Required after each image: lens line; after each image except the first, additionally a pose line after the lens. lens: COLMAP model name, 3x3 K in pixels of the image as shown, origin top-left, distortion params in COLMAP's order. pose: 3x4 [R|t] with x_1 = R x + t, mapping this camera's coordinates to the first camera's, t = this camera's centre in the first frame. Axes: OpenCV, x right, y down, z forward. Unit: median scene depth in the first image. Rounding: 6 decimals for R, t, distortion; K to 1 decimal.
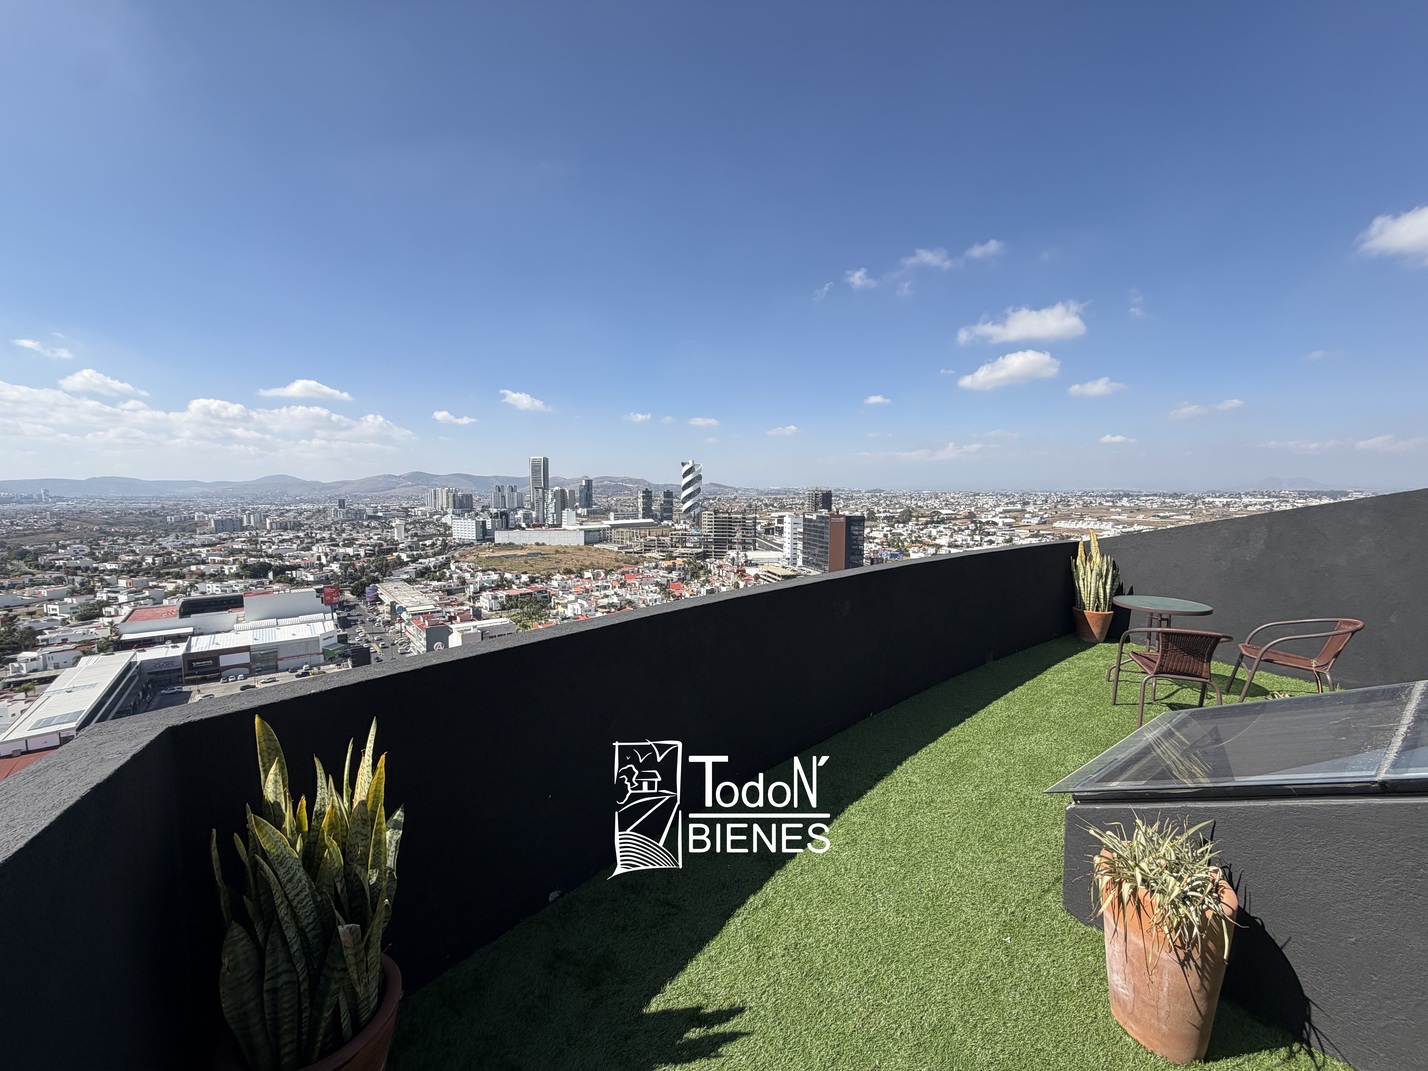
lens RADIAL K [[569.8, 0, 714.0], [0, 569.8, 535.5], [0, 0, 1]] dist [-0.000348, 0.000023]
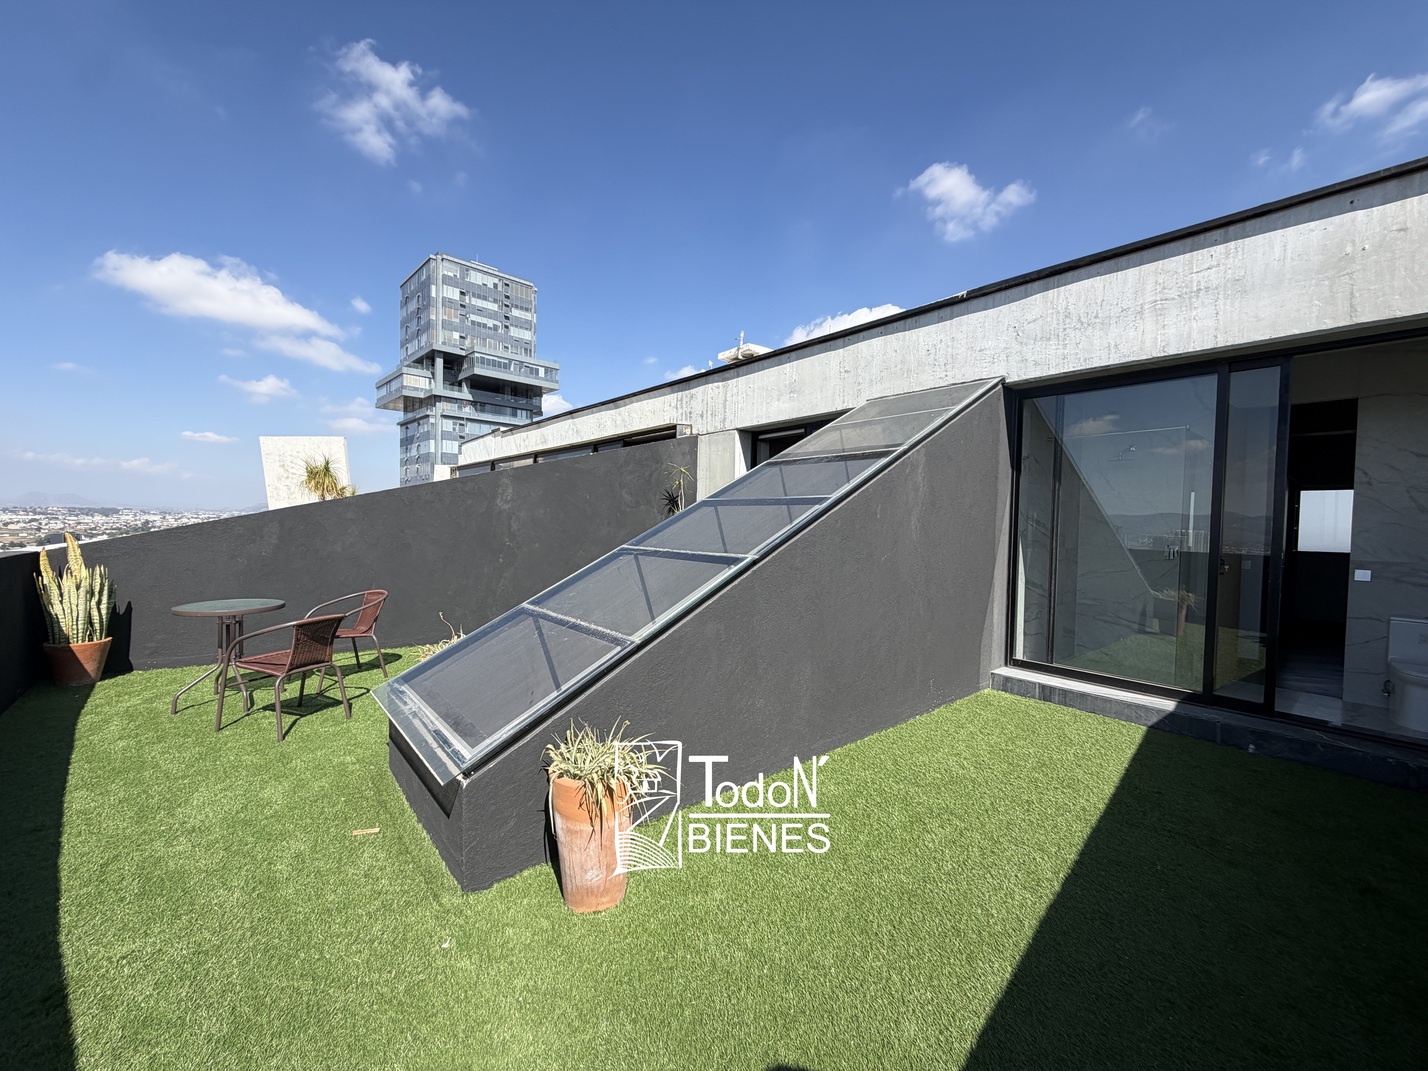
lens RADIAL K [[569.8, 0, 714.0], [0, 569.8, 535.5], [0, 0, 1]] dist [-0.000348, 0.000023]
pose [[-0.078903, -0.032135, 0.996364, -0.133287], [0.062970, 0.997324, 0.037152, 0.018657], [-0.994891, 0.065673, -0.076669, 0.236968]]
